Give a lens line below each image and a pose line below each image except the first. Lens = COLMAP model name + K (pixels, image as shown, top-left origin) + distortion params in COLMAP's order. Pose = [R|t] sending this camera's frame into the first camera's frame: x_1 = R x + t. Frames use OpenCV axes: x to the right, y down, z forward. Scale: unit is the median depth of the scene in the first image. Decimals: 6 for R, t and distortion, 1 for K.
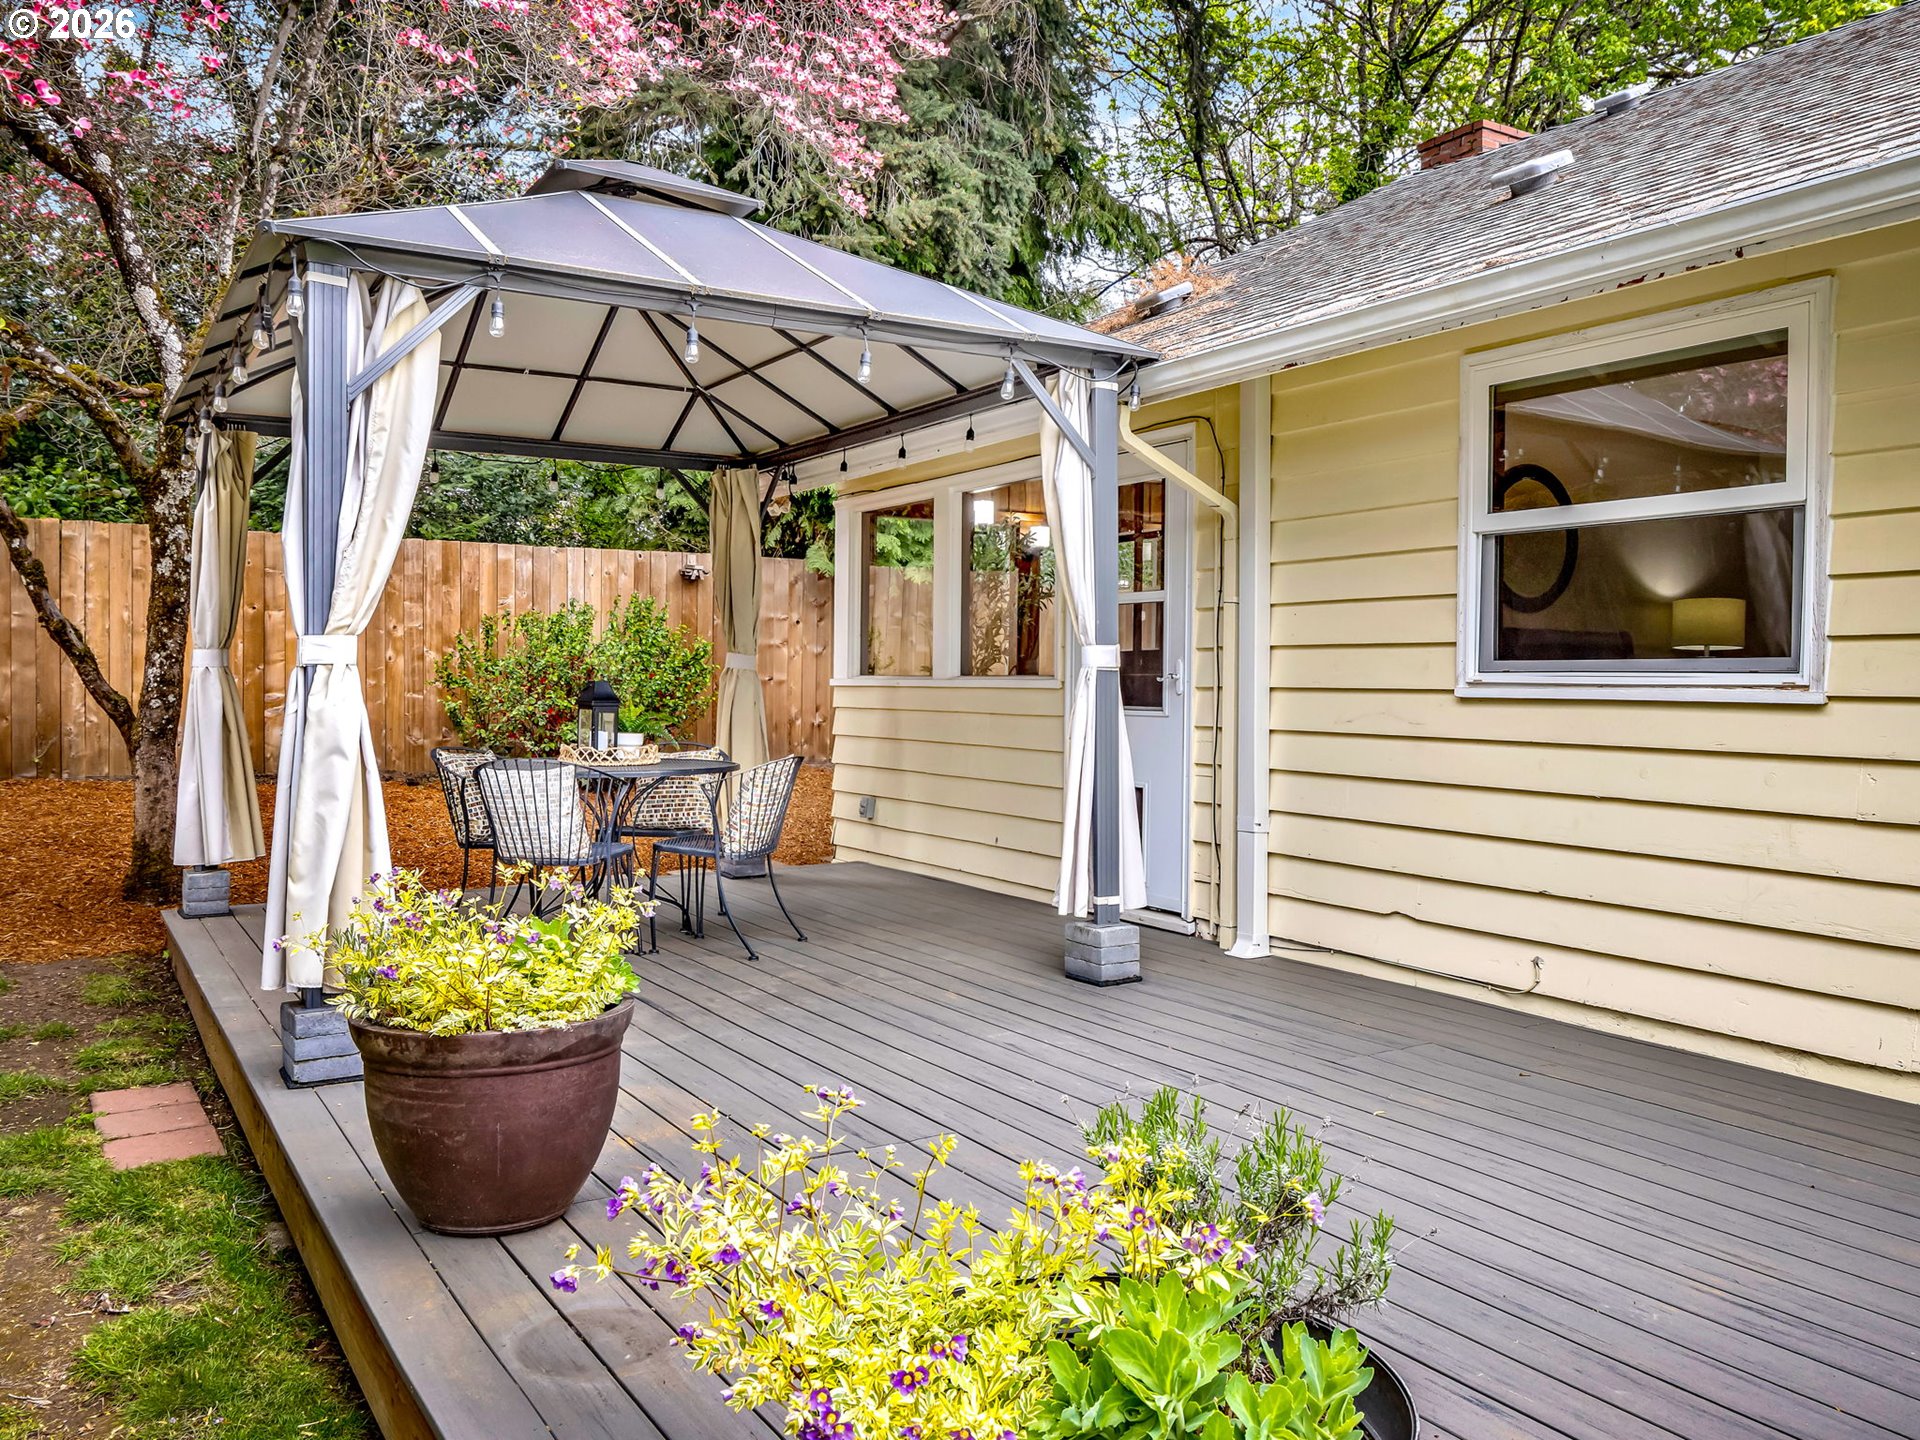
lens RADIAL K [[1480.8, 0, 961.6], [0, 1480.8, 693.2], [0, 0, 1]] dist [0.005085, 0.001072]
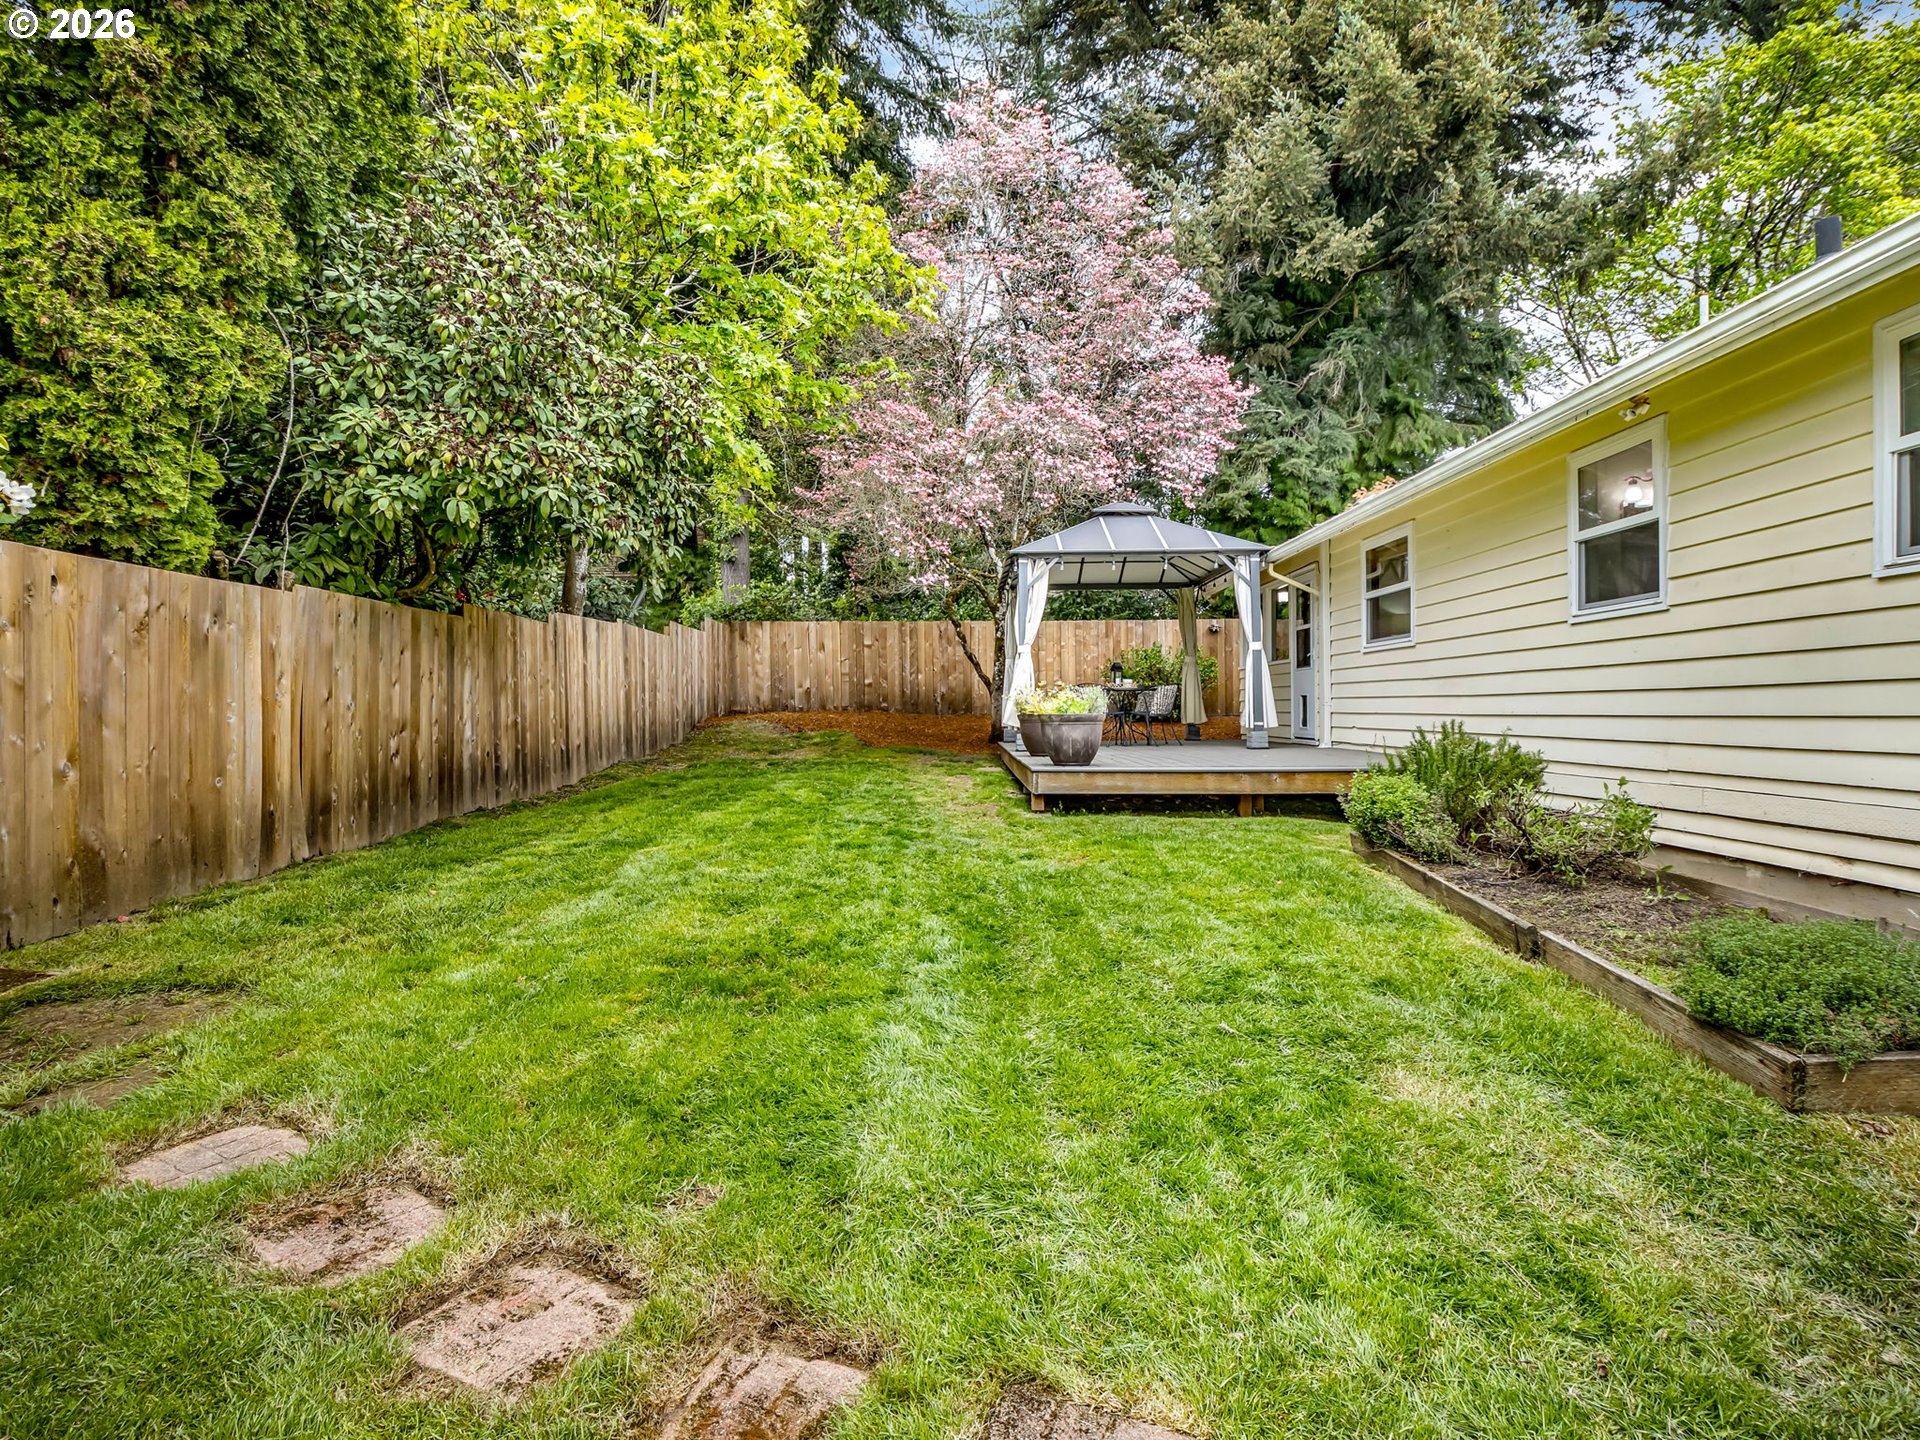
lens RADIAL K [[1048.8, 0, 959.9], [0, 1048.8, 713.2], [0, 0, 1]] dist [0.002469, 0.000469]
pose [[0.848325, -0.009115, -0.529398, 0.563923], [0.004246, 0.999937, -0.010413, 0.104402], [0.529459, 0.006586, 0.848310, -0.920457]]
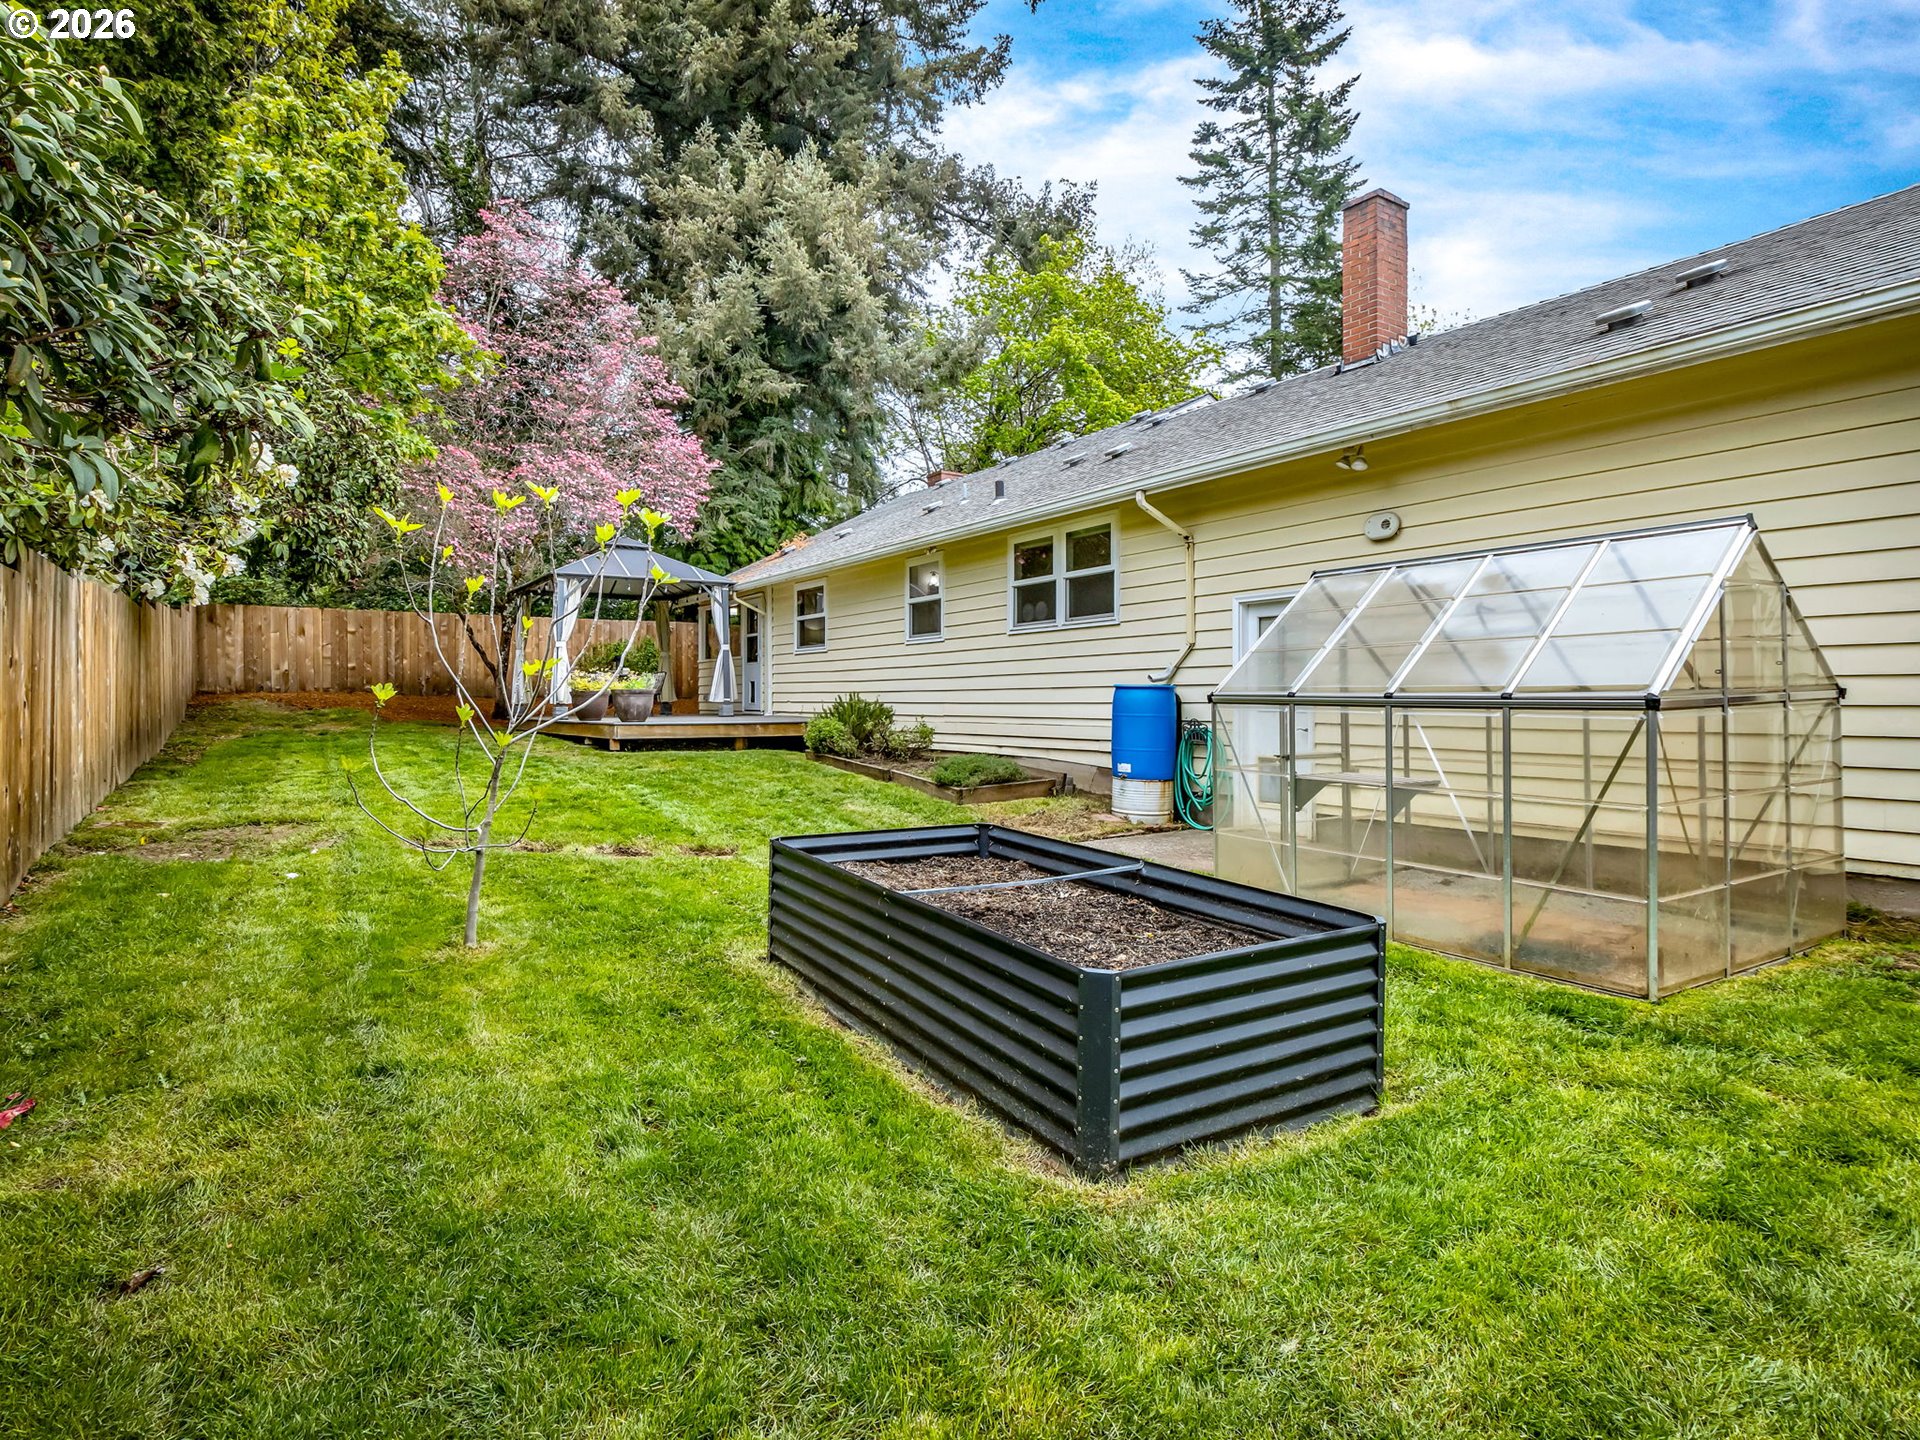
lens RADIAL K [[1048.8, 0, 959.9], [0, 1048.8, 713.2], [0, 0, 1]] dist [0.002469, 0.000469]
pose [[0.999941, -0.008164, 0.007141, 0.614417], [0.008145, 0.999963, 0.002680, 0.134780], [-0.007163, -0.002621, 0.999971, -1.721722]]
